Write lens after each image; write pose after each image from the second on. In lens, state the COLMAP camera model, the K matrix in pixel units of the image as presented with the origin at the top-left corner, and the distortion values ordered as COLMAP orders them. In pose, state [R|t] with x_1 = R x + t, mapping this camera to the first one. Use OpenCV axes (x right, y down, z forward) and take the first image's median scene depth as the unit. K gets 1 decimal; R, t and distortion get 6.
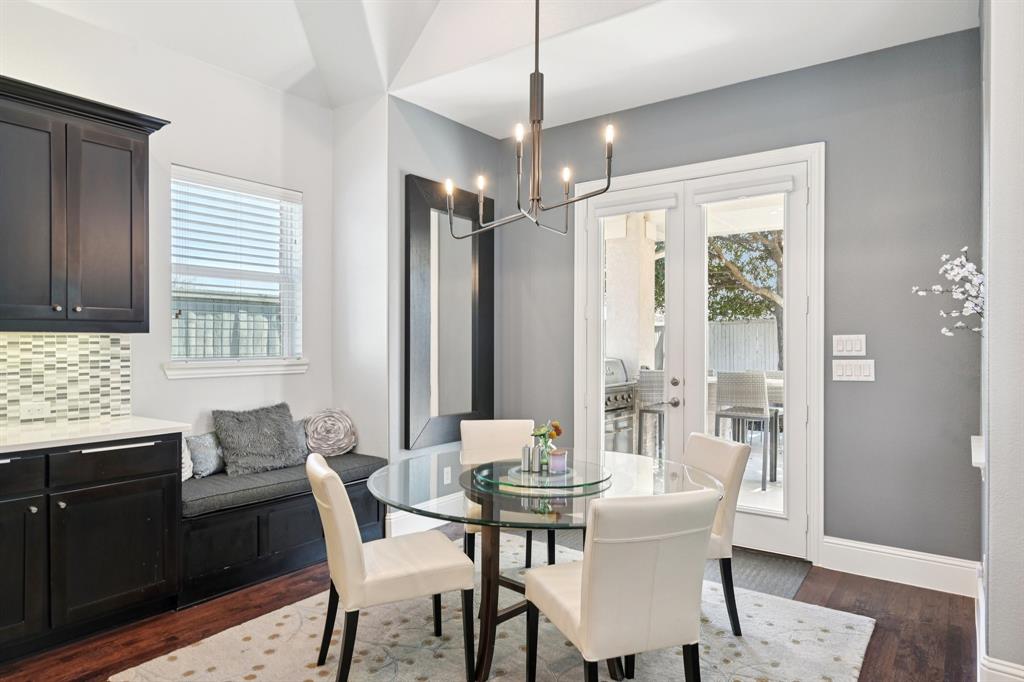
lens RADIAL K [[621.3, 0, 512.0], [0, 621.3, 341.0], [0, 0, 1]] dist [-0.000085, -0.000052]
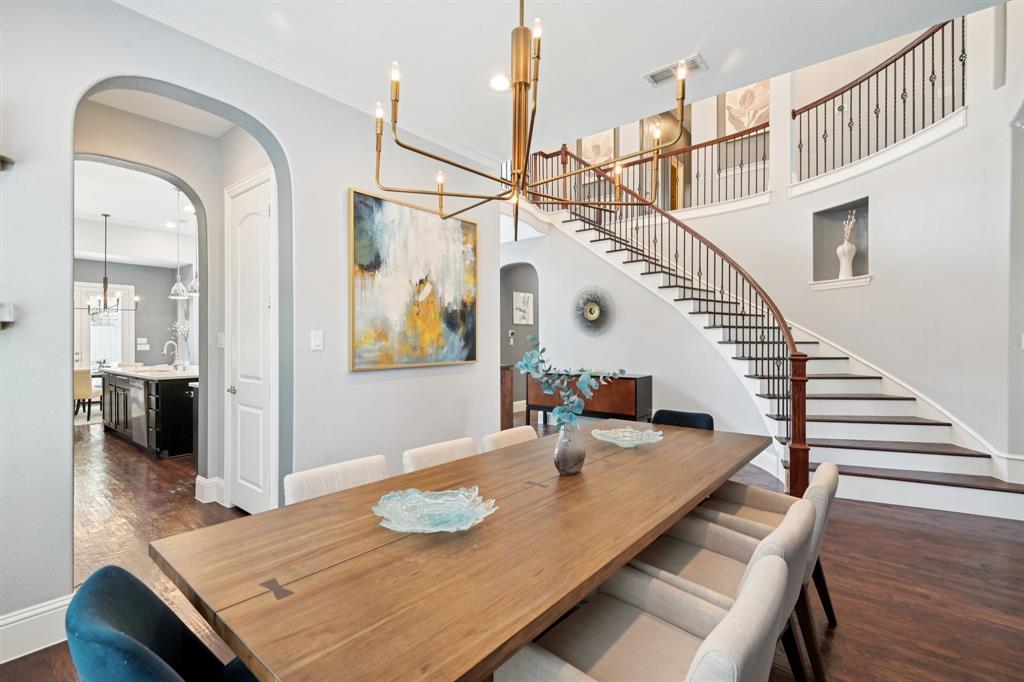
lens RADIAL K [[460.7, 0, 512.0], [0, 460.7, 341.0], [0, 0, 1]] dist [-0.003155, -0.000003]
pose [[0.052547, -0.002273, 0.998616, -2.252970], [0.000924, 0.999997, 0.002228, 0.003899], [-0.998618, 0.000806, 0.052549, -1.476278]]
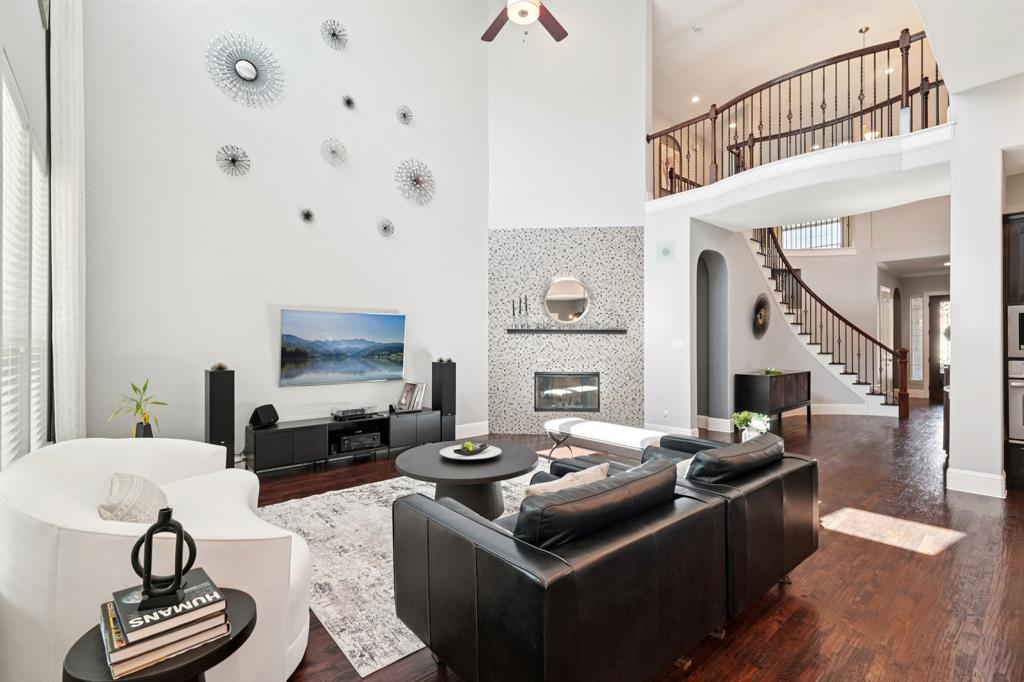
lens RADIAL K [[460.7, 0, 512.0], [0, 460.7, 341.0], [0, 0, 1]] dist [-0.003155, -0.000003]
pose [[-0.975358, -0.000791, 0.220626, 0.345455], [-0.000913, 0.999999, -0.000451, 0.000196], [-0.220625, -0.000642, -0.975358, 0.631176]]
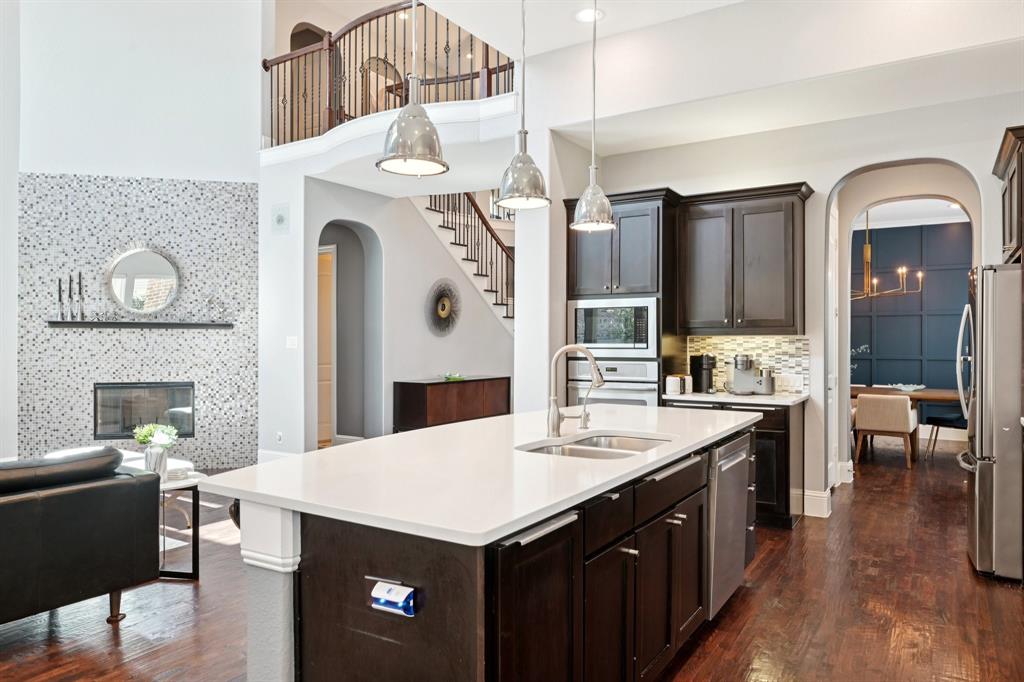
lens RADIAL K [[679.1, 0, 512.0], [0, 679.1, 341.0], [0, 0, 1]] dist [-0.003212, 0.001234]
pose [[-0.998103, -0.002849, -0.061500, -0.405249], [-0.002996, 0.999993, 0.002302, -0.001146], [0.061493, 0.002482, -0.998104, 0.767656]]
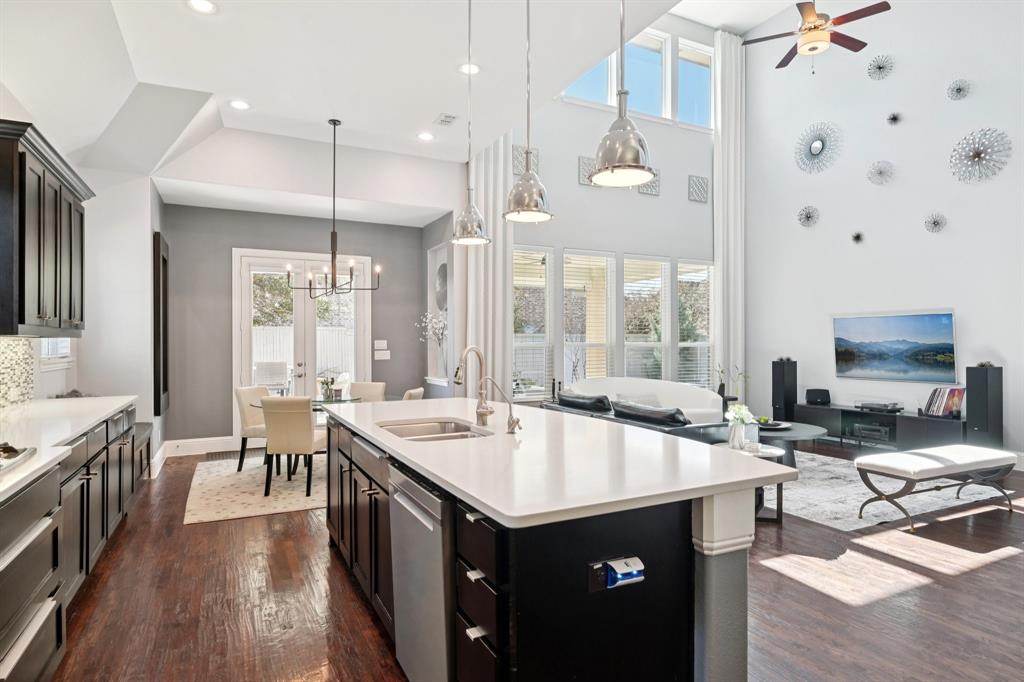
lens RADIAL K [[569.8, 0, 512.8], [0, 569.8, 342.8], [0, 0, 1]] dist [0.000328, 0.000142]
pose [[0.456673, 0.000543, 0.889634, -1.220856], [0.002027, 0.999997, -0.001652, 0.004310], [-0.889632, 0.002558, 0.456671, -0.465806]]
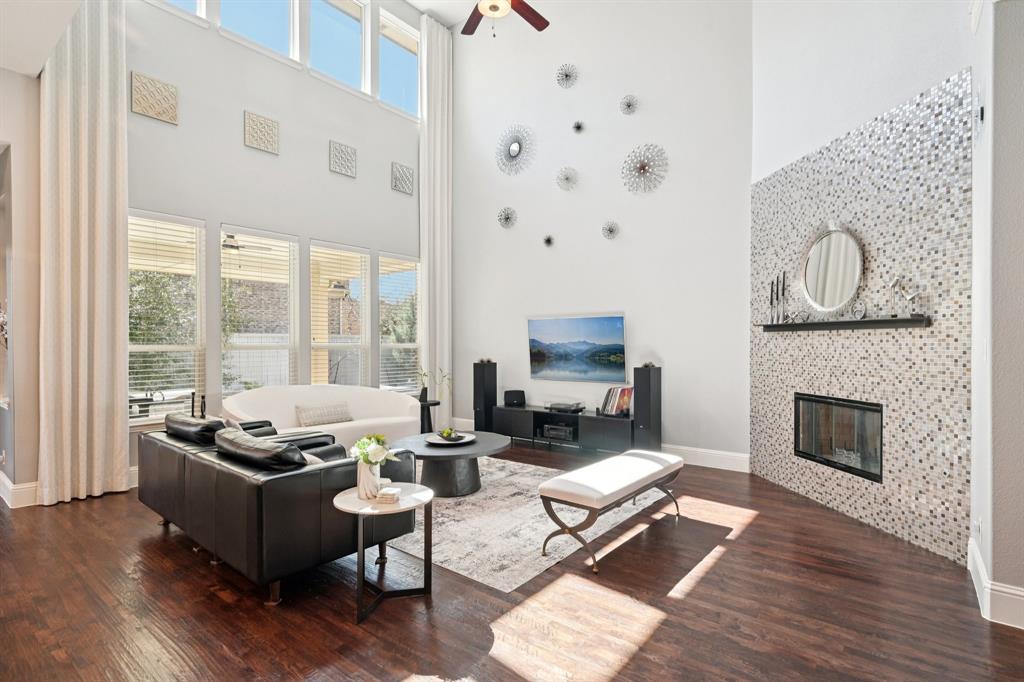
lens RADIAL K [[502.9, 0, 513.9], [0, 502.9, 346.4], [0, 0, 1]] dist [0.000192, -0.000167]
pose [[0.035138, -0.005996, 0.999364, -0.652628], [0.001515, 0.999981, 0.005946, 0.000183], [-0.999381, 0.001305, 0.035146, -0.577002]]
